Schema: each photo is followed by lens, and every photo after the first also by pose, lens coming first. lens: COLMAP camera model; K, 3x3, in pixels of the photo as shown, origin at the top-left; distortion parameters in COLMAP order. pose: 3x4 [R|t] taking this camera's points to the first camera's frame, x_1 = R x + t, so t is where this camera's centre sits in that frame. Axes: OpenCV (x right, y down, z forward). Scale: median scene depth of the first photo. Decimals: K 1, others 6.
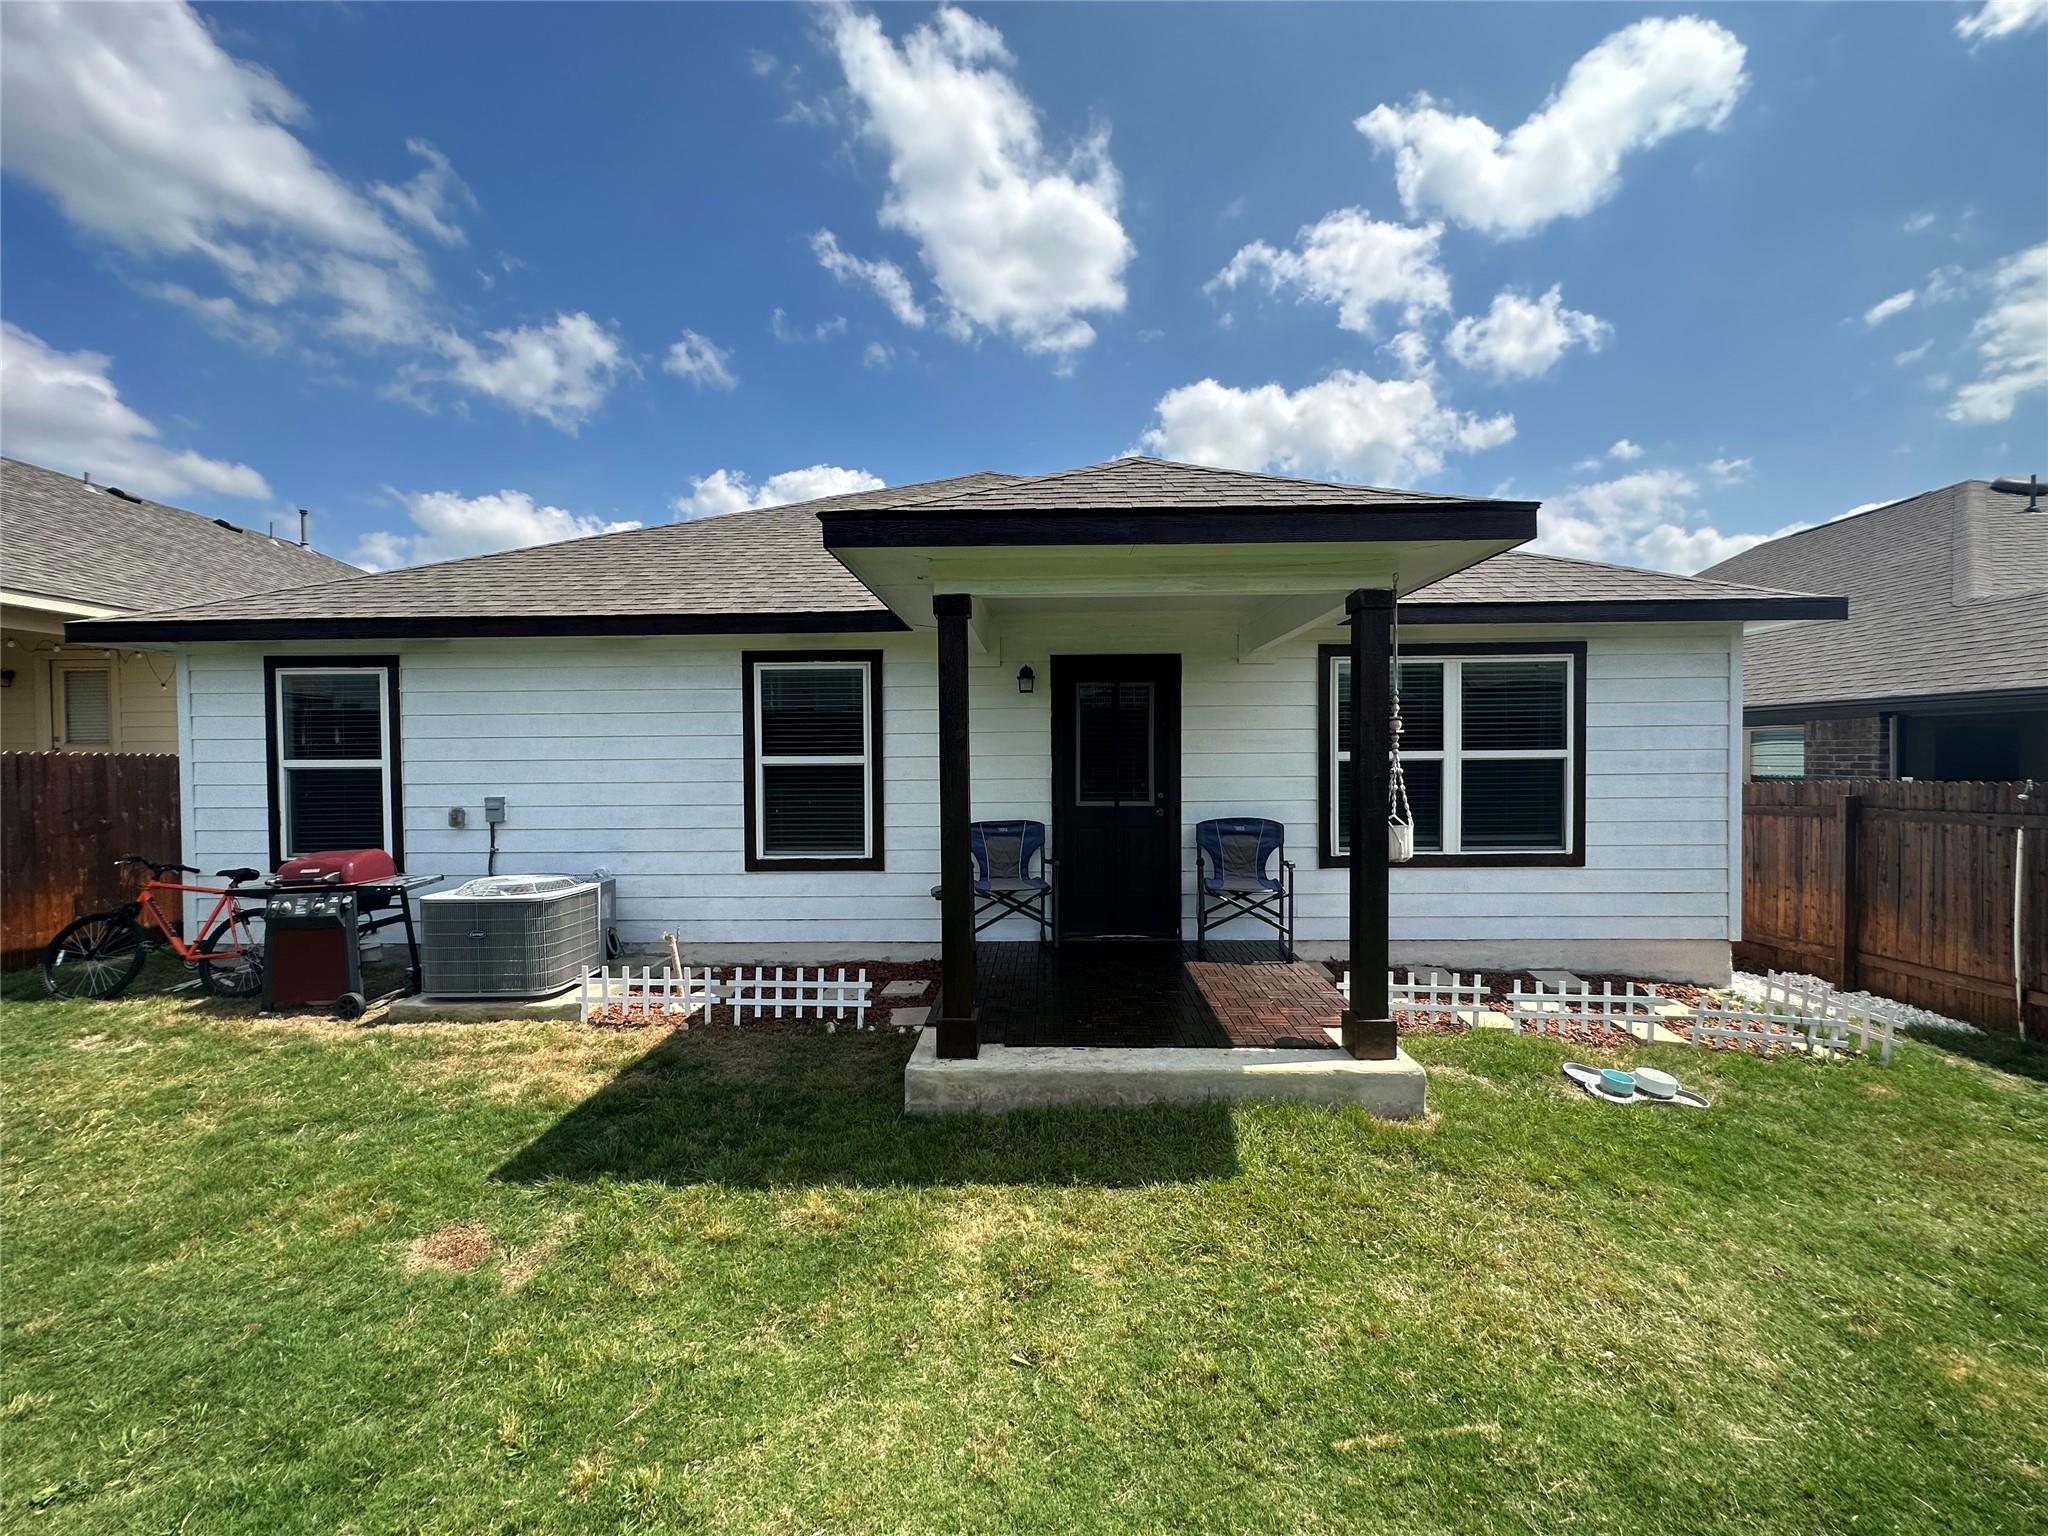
lens RADIAL K [[830.0, 0, 1025.4], [0, 830.0, 771.5], [0, 0, 1]] dist [-0.001730, 0.000256]
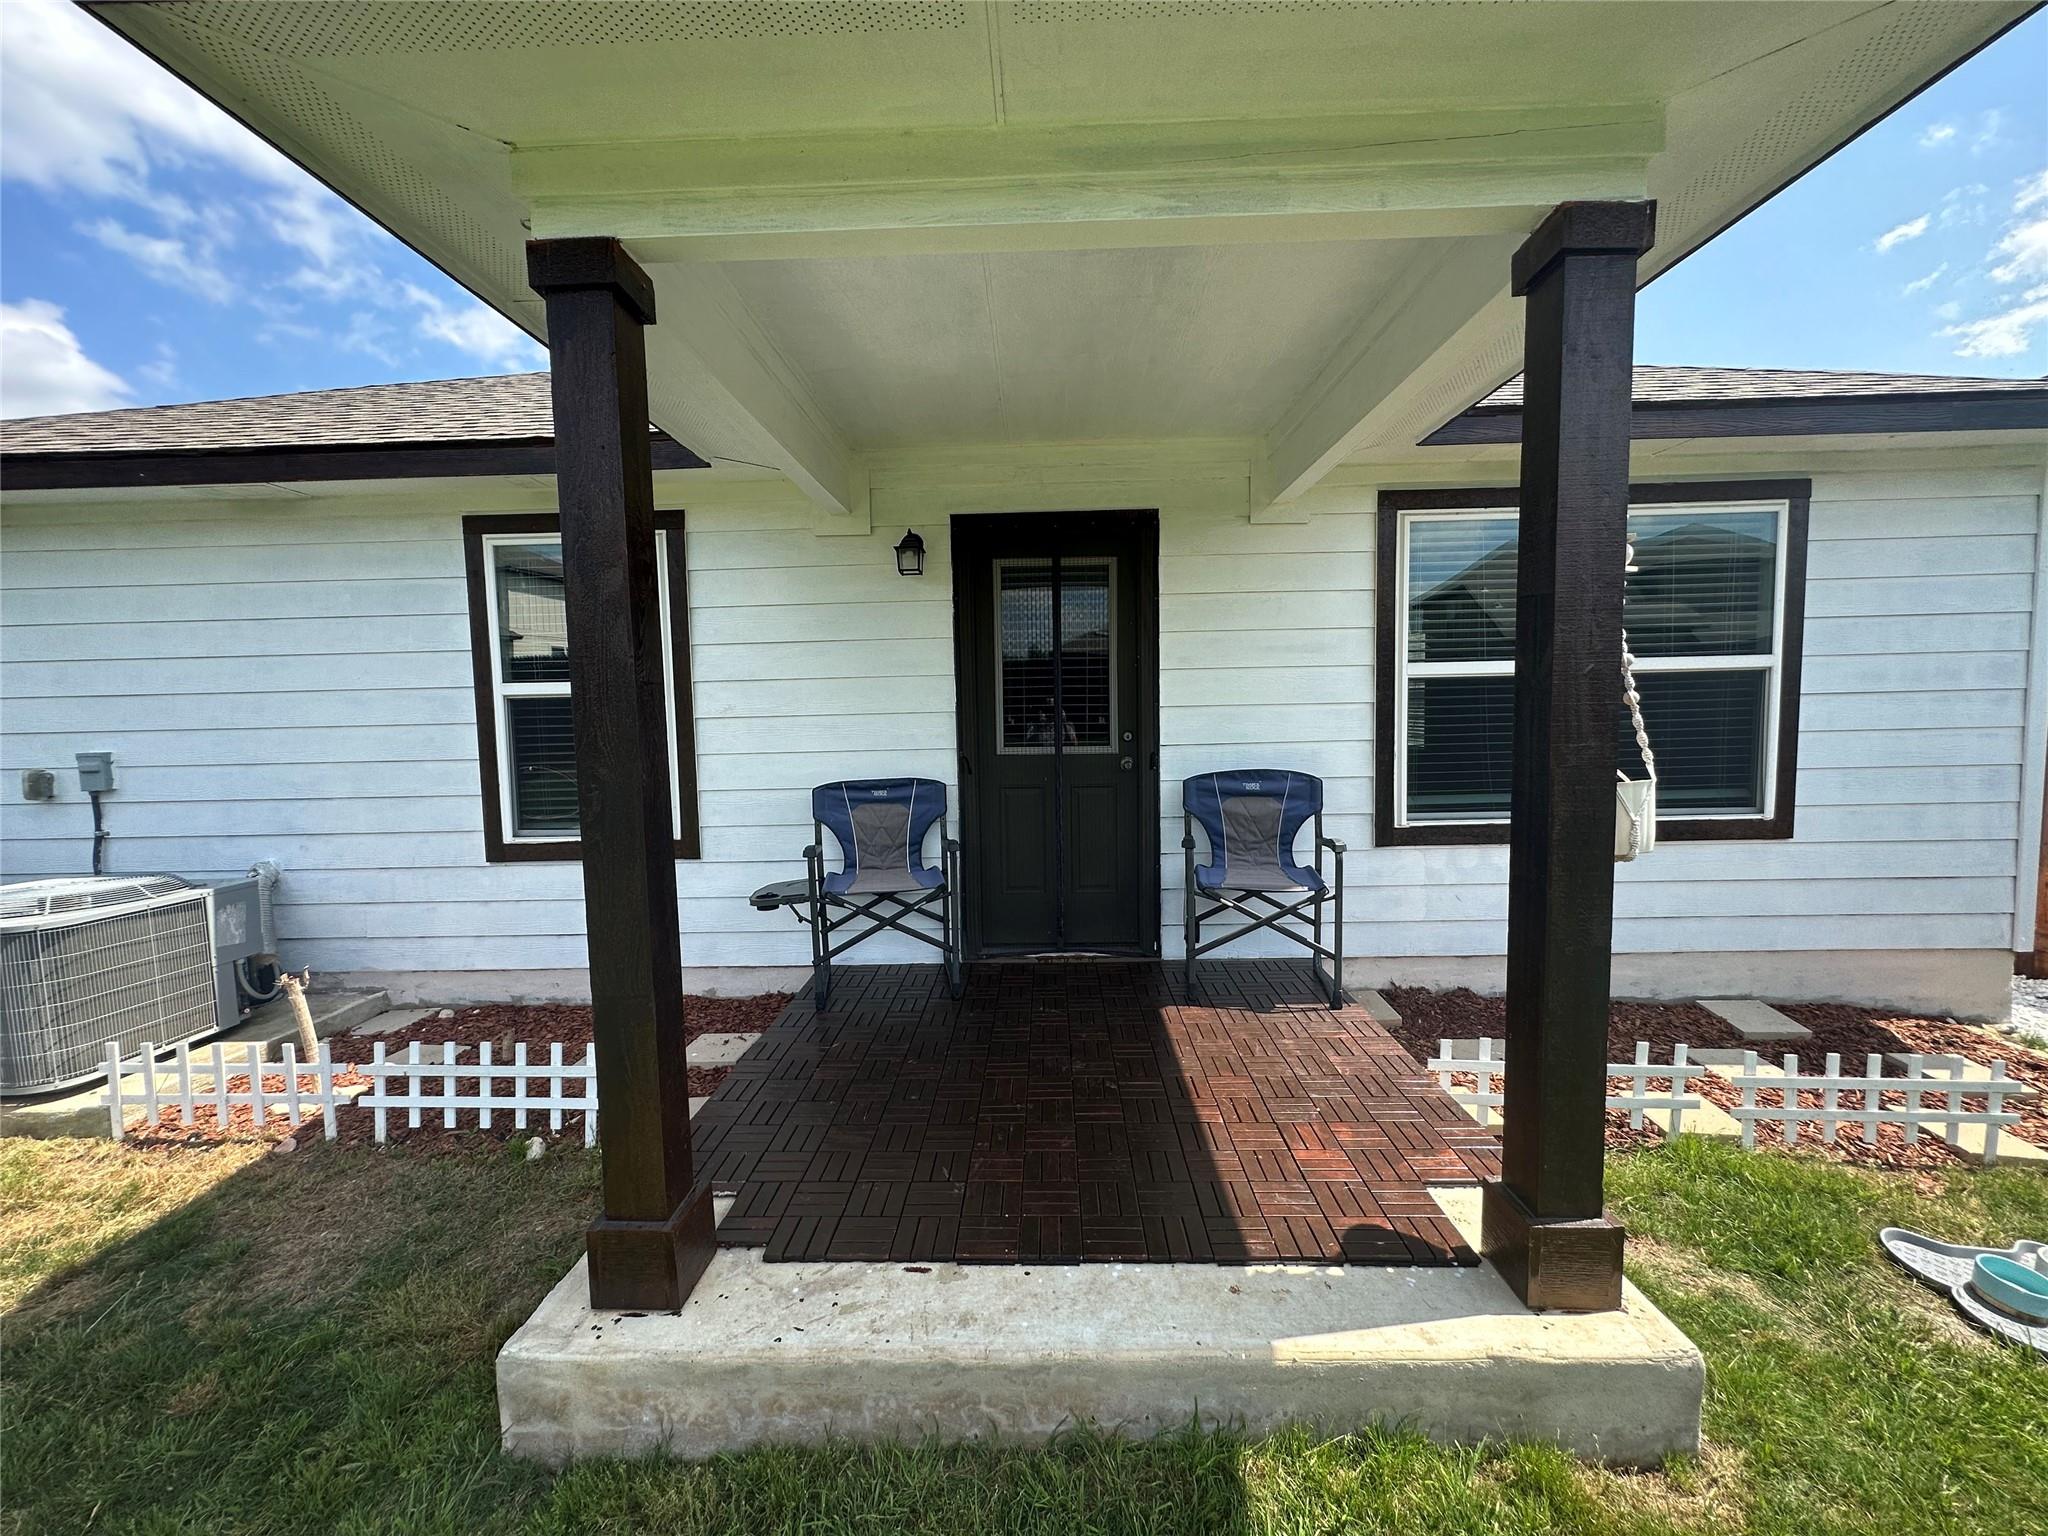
lens RADIAL K [[830.0, 0, 1024.1], [0, 830.0, 769.6], [0, 0, 1]] dist [-0.001730, 0.000256]
pose [[0.999909, -0.013295, -0.002128, 0.088010], [0.013388, 0.998576, 0.051647, 0.021108], [0.001438, -0.051670, 0.998663, 0.375803]]
